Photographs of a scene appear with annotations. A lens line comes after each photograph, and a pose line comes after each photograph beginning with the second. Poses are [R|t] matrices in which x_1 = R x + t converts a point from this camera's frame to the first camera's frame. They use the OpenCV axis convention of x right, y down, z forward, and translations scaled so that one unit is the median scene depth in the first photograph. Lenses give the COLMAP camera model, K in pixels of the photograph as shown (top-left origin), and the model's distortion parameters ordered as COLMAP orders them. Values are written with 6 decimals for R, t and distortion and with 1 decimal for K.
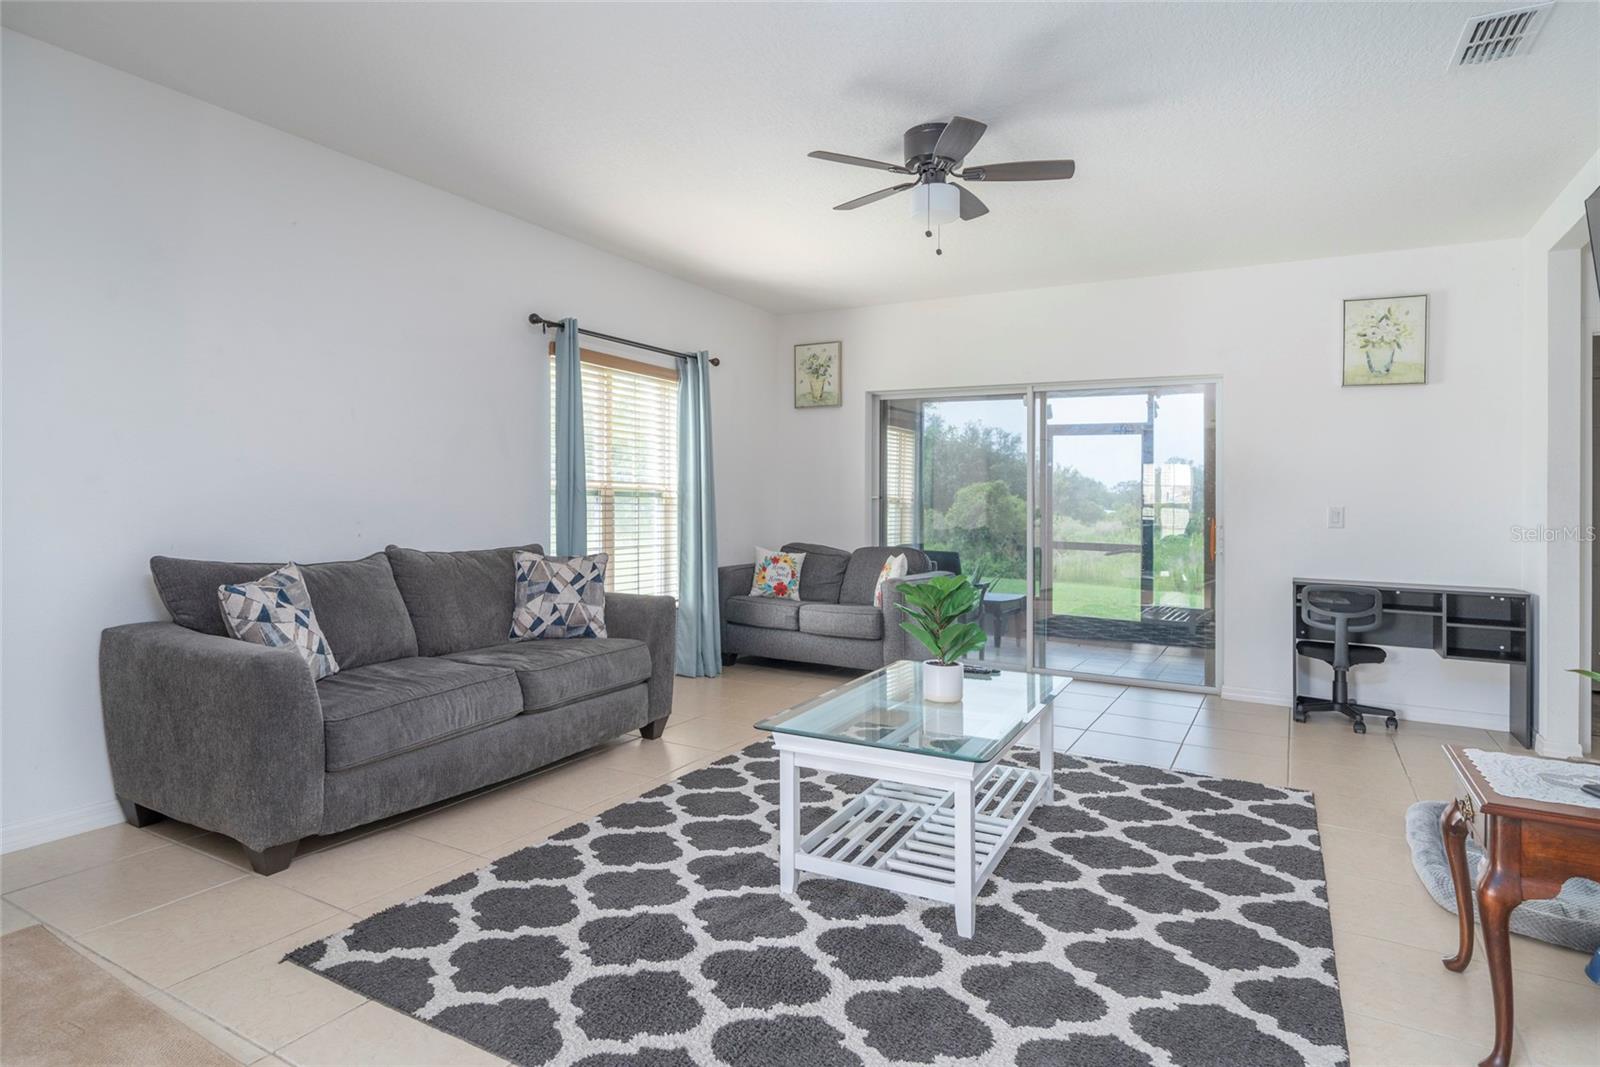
lens RADIAL K [[888.2, 0, 798.8], [0, 888.2, 507.4], [0, 0, 1]] dist [0.004771, 0.000156]
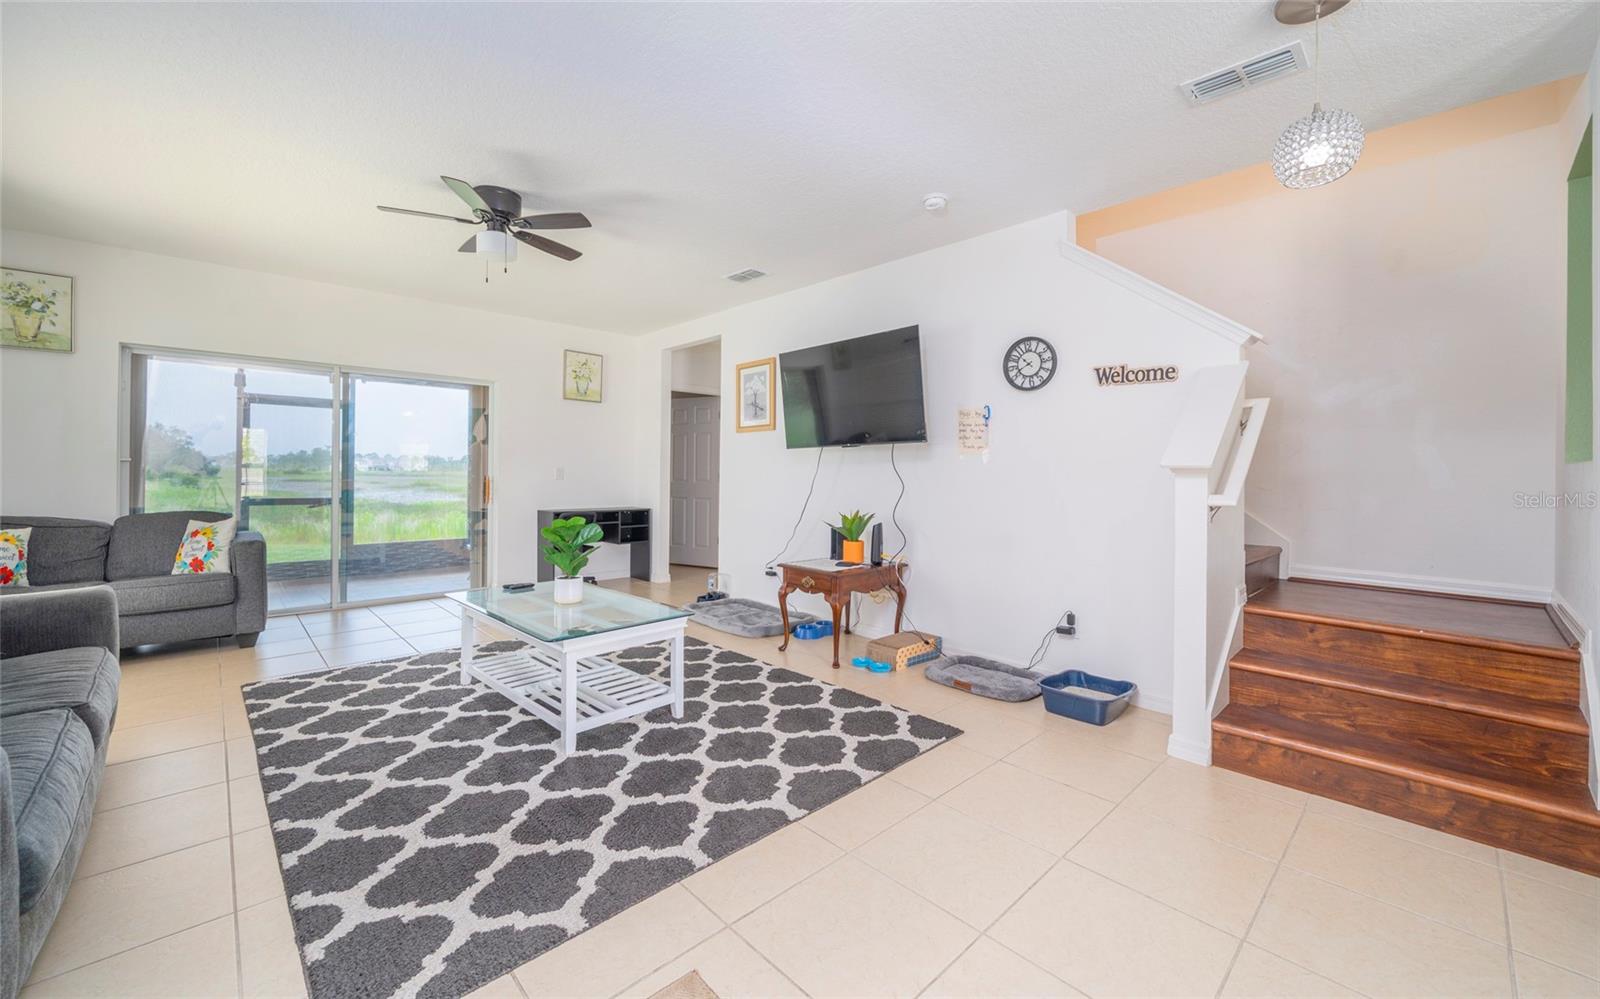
lens RADIAL K [[614.6, 0, 800.0], [0, 614.6, 499.5], [0, 0, 1]] dist [0.001147, 0.000303]
pose [[0.290196, -0.059700, 0.955103, -0.444407], [-0.001065, 0.998031, 0.062707, -0.015259], [-0.956967, -0.019215, 0.289561, 0.209788]]
